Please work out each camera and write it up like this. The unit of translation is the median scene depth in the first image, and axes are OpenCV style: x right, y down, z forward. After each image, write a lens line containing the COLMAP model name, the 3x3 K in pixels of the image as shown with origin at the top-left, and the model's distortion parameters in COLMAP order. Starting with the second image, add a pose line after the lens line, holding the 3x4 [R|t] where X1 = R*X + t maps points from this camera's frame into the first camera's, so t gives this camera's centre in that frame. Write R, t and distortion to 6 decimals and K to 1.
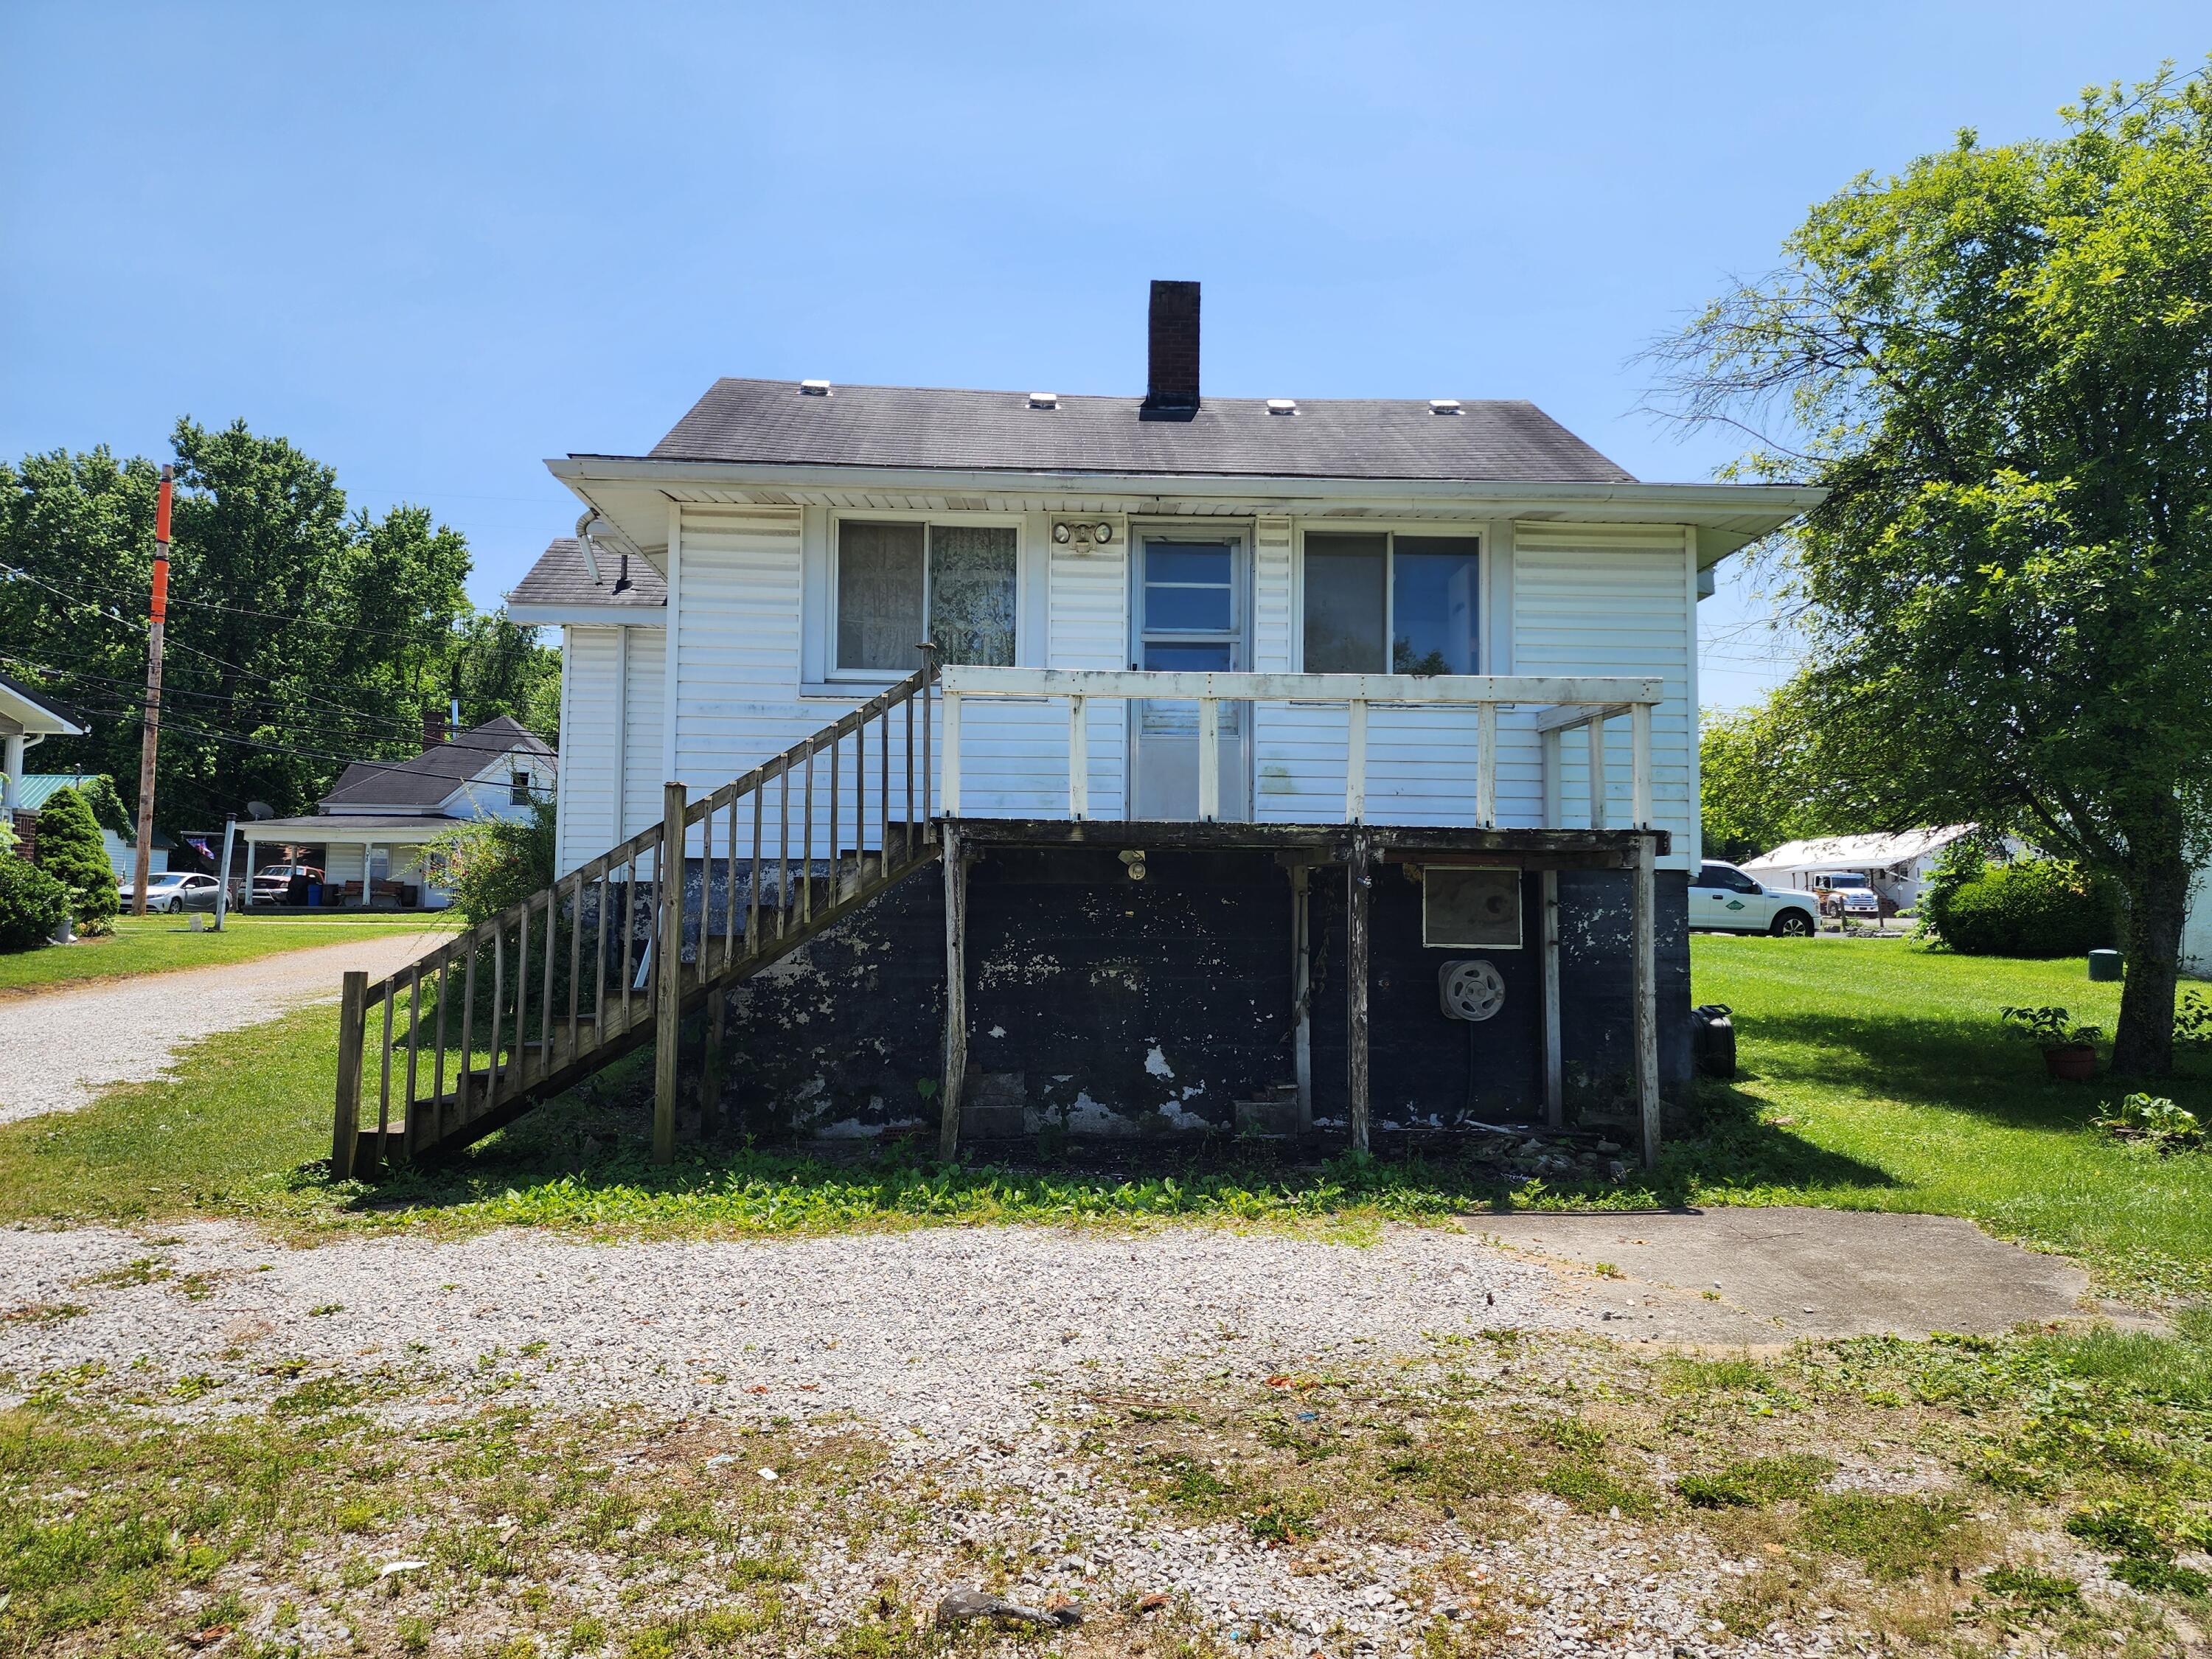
lens RADIAL K [[1485.8, 0, 1108.9], [0, 1485.8, 825.8], [0, 0, 1]] dist [0.103277, -0.000229]
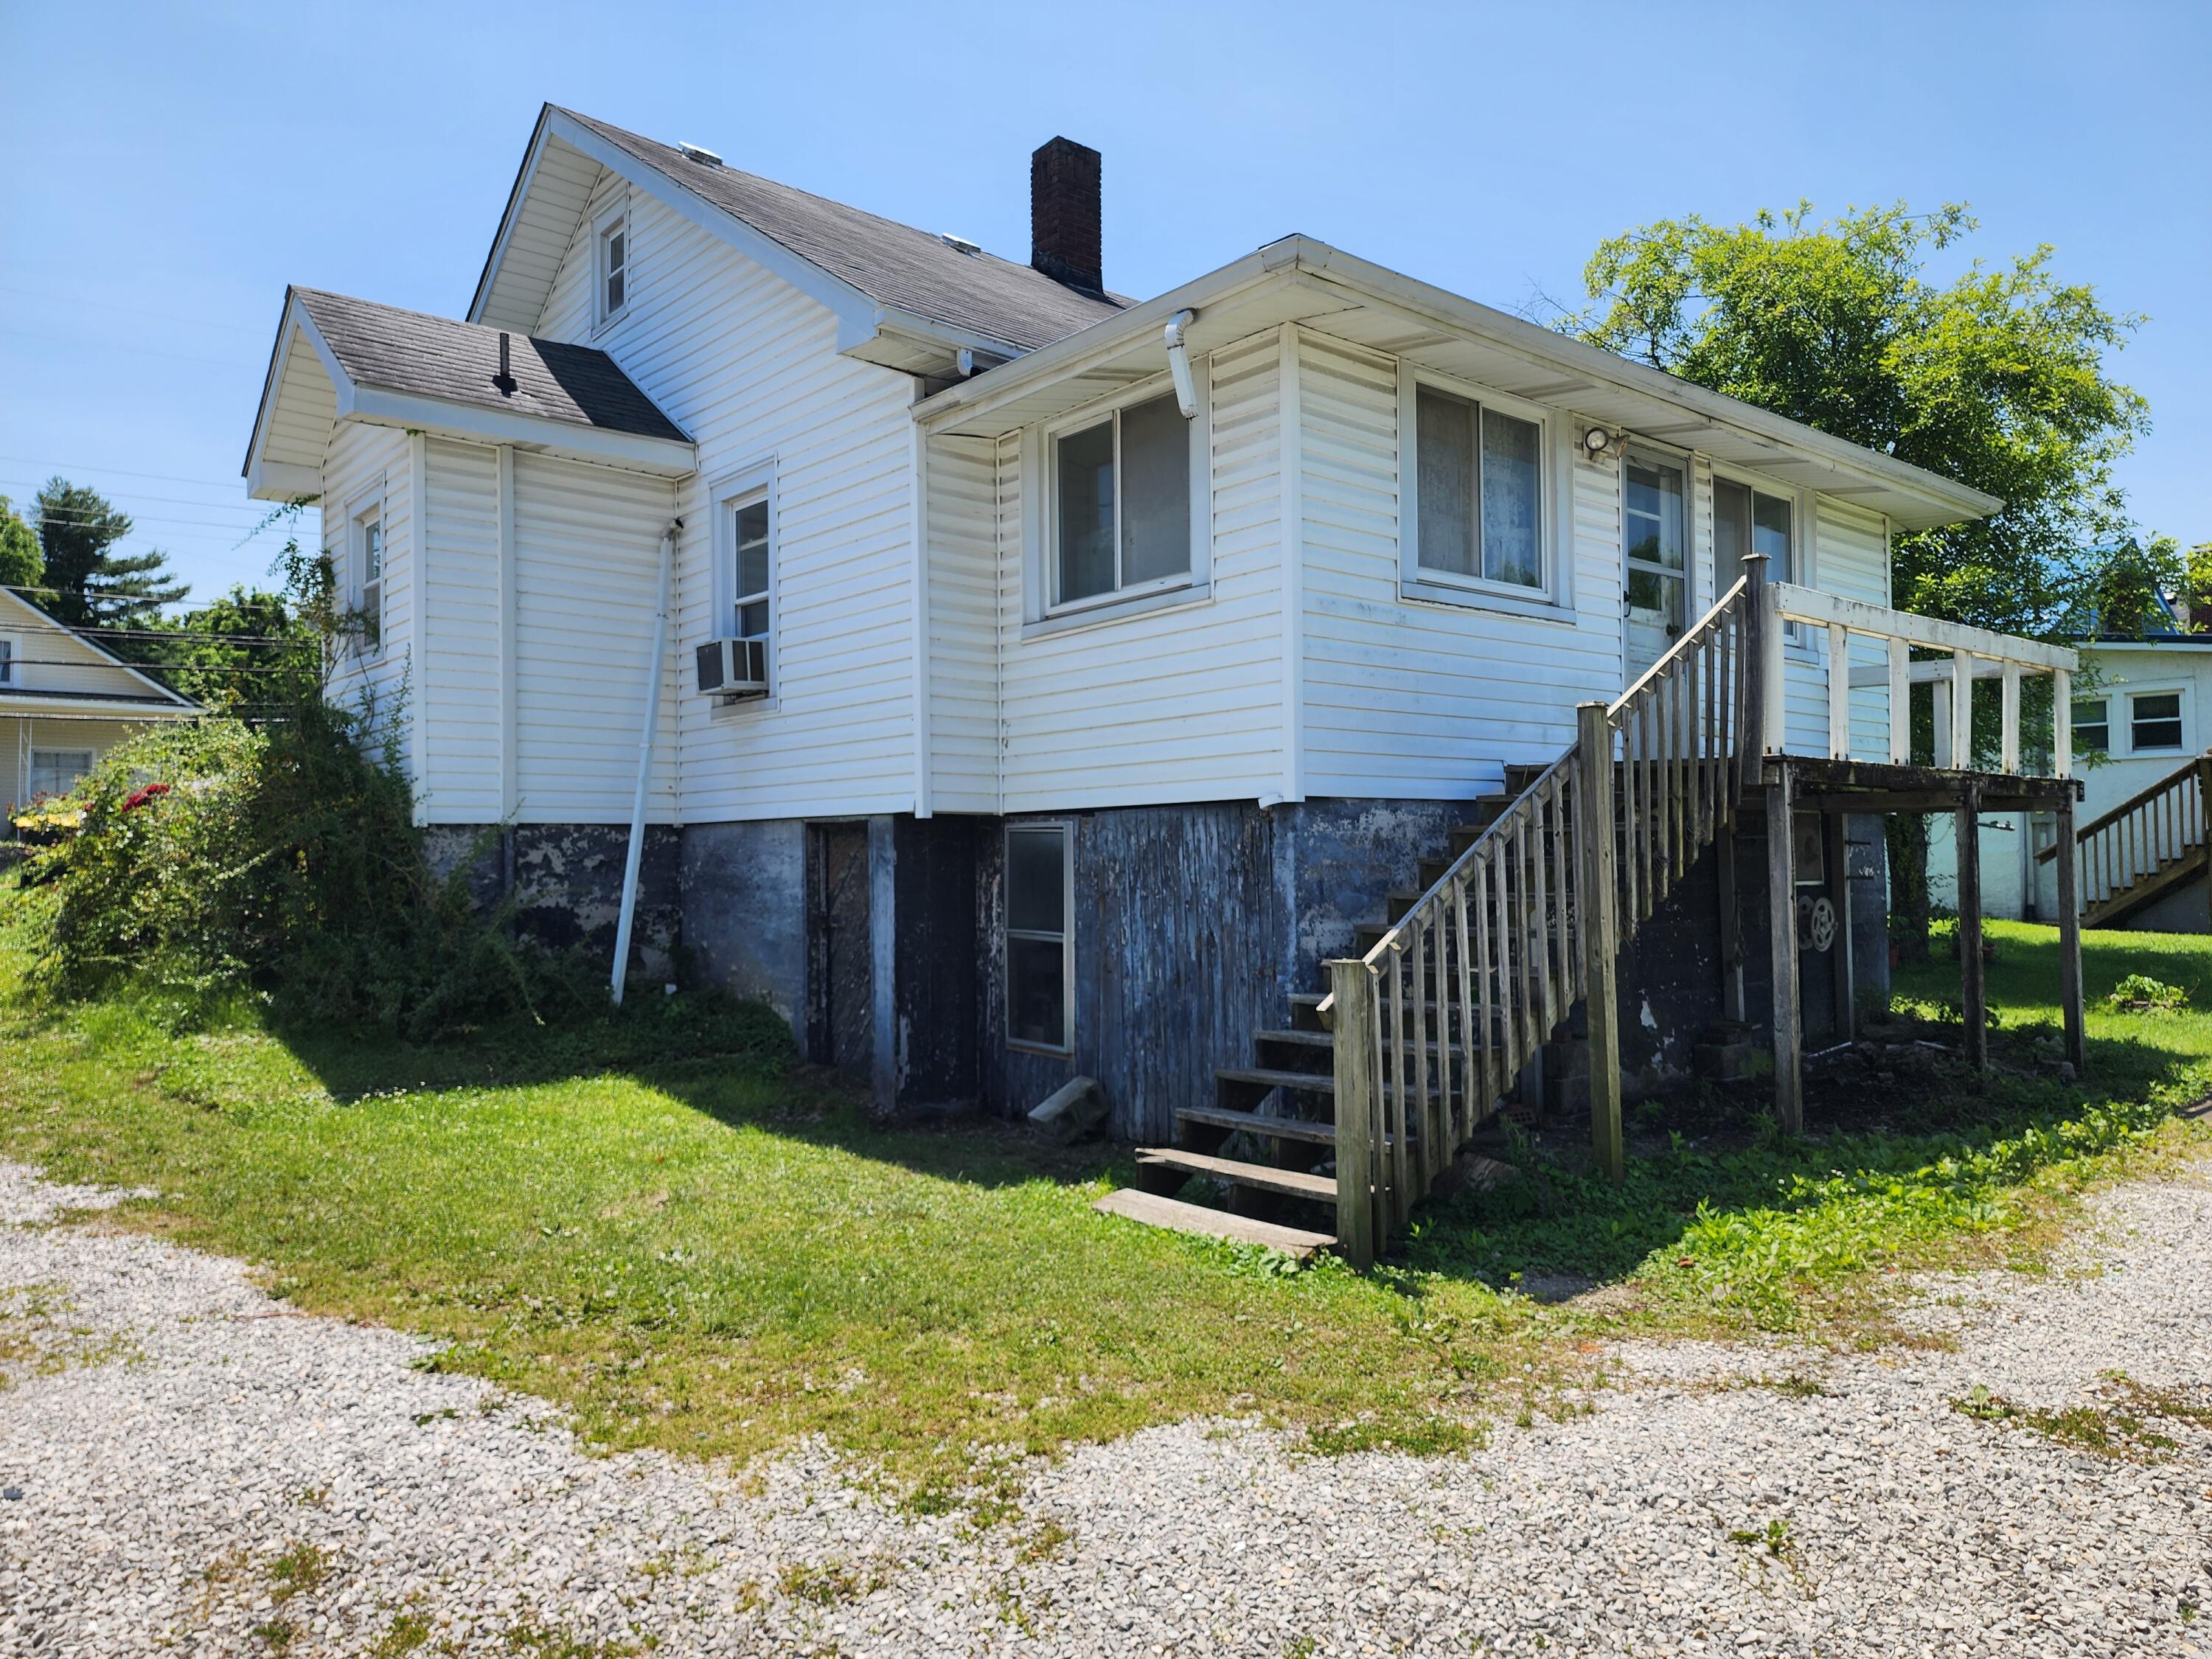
lens RADIAL K [[1485.8, 0, 1106.6], [0, 1485.8, 828.7], [0, 0, 1]] dist [0.103277, -0.000229]
pose [[0.796458, -0.003498, 0.604683, -0.807287], [-0.025201, 0.998922, 0.038972, 0.010976], [-0.604168, -0.046278, 0.795512, 0.432725]]
